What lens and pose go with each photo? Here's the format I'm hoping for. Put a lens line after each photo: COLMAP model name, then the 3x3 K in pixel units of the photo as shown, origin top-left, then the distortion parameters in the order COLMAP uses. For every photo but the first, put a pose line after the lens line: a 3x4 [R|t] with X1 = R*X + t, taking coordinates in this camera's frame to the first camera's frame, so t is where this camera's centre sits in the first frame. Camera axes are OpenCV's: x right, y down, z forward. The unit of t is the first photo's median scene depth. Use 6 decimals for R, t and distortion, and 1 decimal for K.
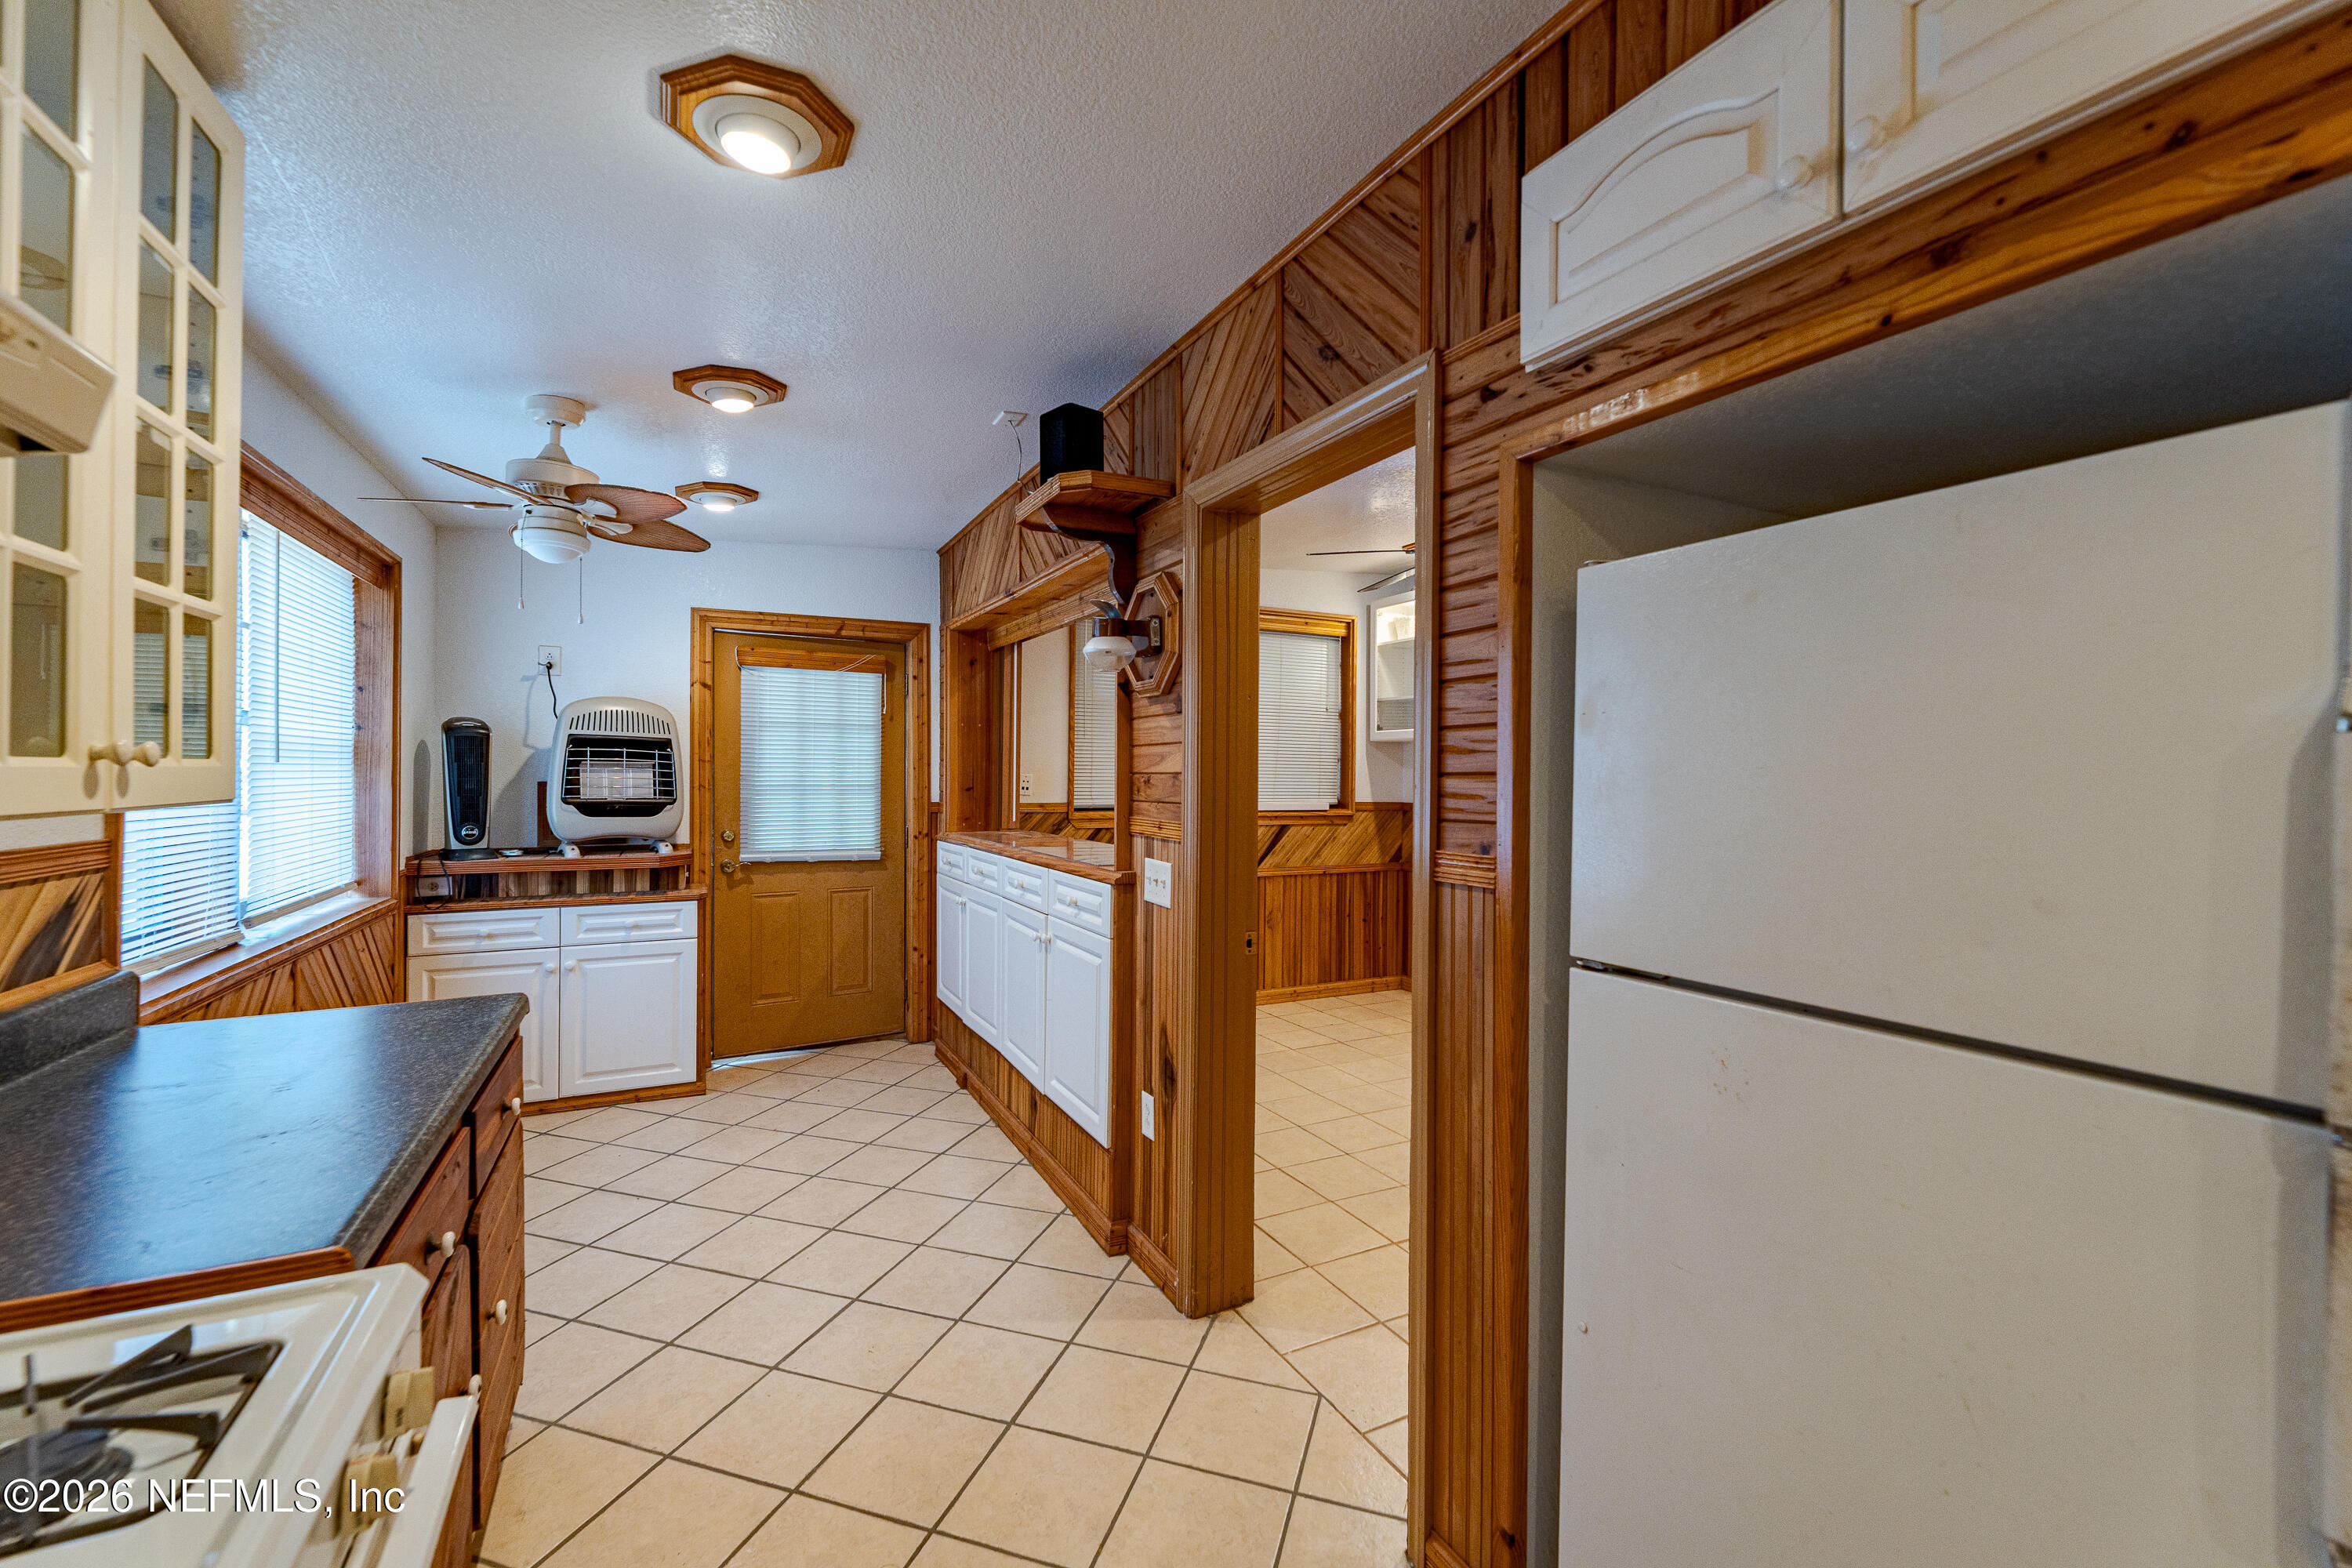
lens RADIAL K [[962.5, 0, 1166.8], [0, 962.5, 777.3], [0, 0, 1]] dist [0.002754, -0.000365]
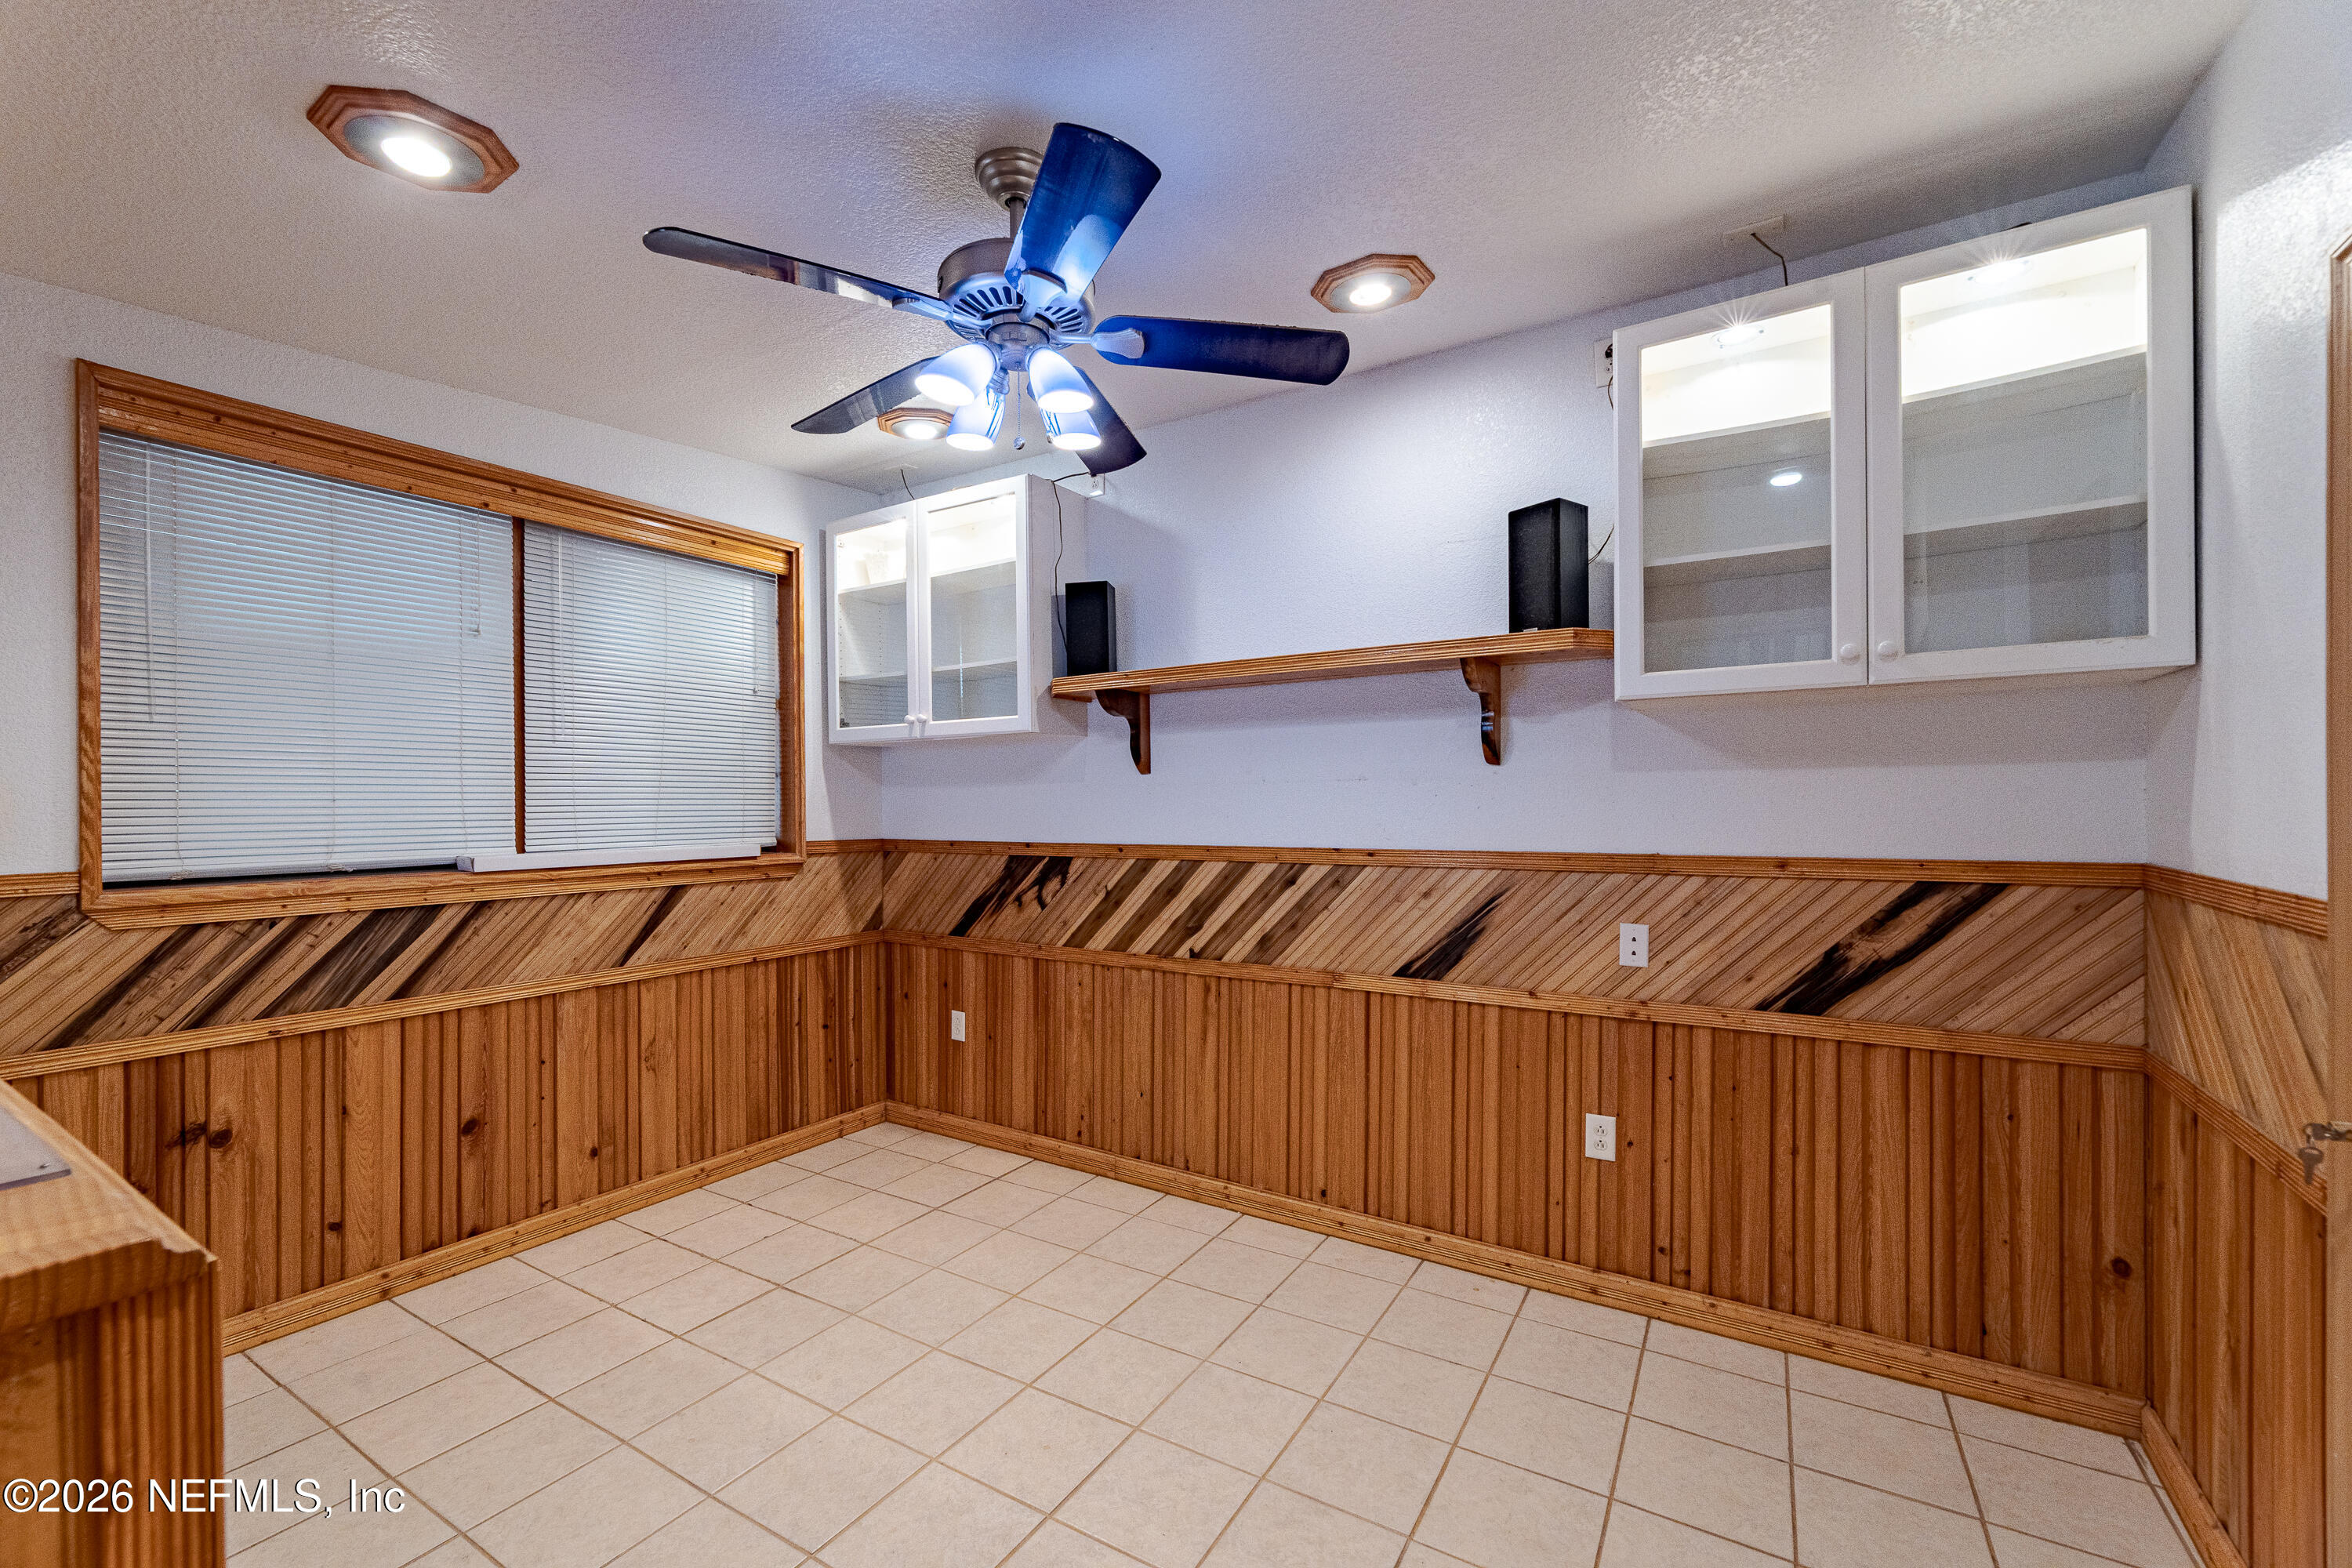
lens RADIAL K [[962.5, 0, 1171.6], [0, 962.5, 803.7], [0, 0, 1]] dist [0.002754, -0.000365]
pose [[0.856247, -0.016560, 0.516301, 0.076921], [0.017226, 0.999845, 0.003503, 0.003224], [-0.516279, 0.005895, 0.856400, 0.343513]]
